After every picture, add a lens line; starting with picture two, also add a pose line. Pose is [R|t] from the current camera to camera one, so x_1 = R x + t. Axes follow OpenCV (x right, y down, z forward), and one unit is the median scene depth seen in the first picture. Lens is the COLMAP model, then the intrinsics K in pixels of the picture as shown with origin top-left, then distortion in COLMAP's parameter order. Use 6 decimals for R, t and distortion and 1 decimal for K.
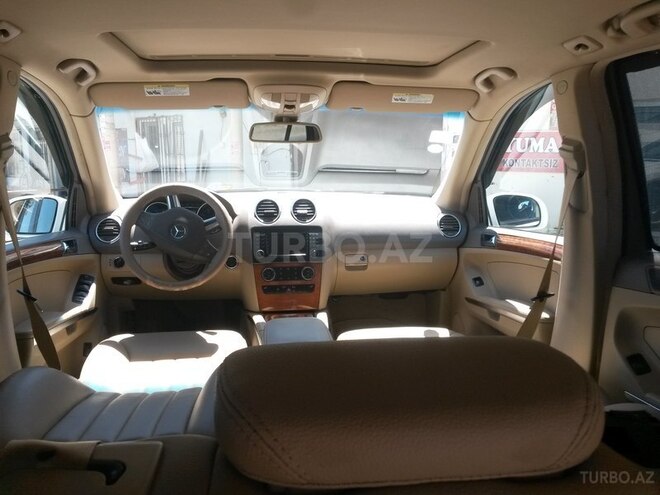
lens RADIAL K [[545.9, 0, 330.0], [0, 545.9, 247.5], [0, 0, 1]] dist [0.002861, 0.001653]
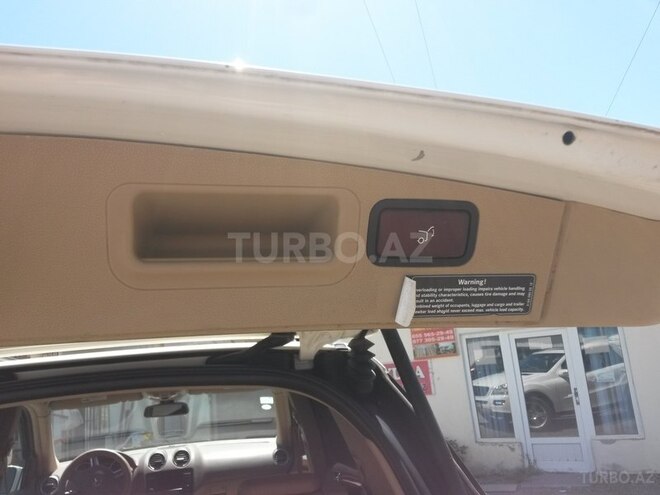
lens RADIAL K [[491.1, 0, 330.0], [0, 491.1, 247.5], [0, 0, 1]] dist [-0.008779, -0.009144]
pose [[0.990023, -0.060029, 0.127476, 0.234949], [0.108203, 0.903398, -0.414927, 0.016174], [-0.090254, 0.424581, 0.900880, -0.574374]]
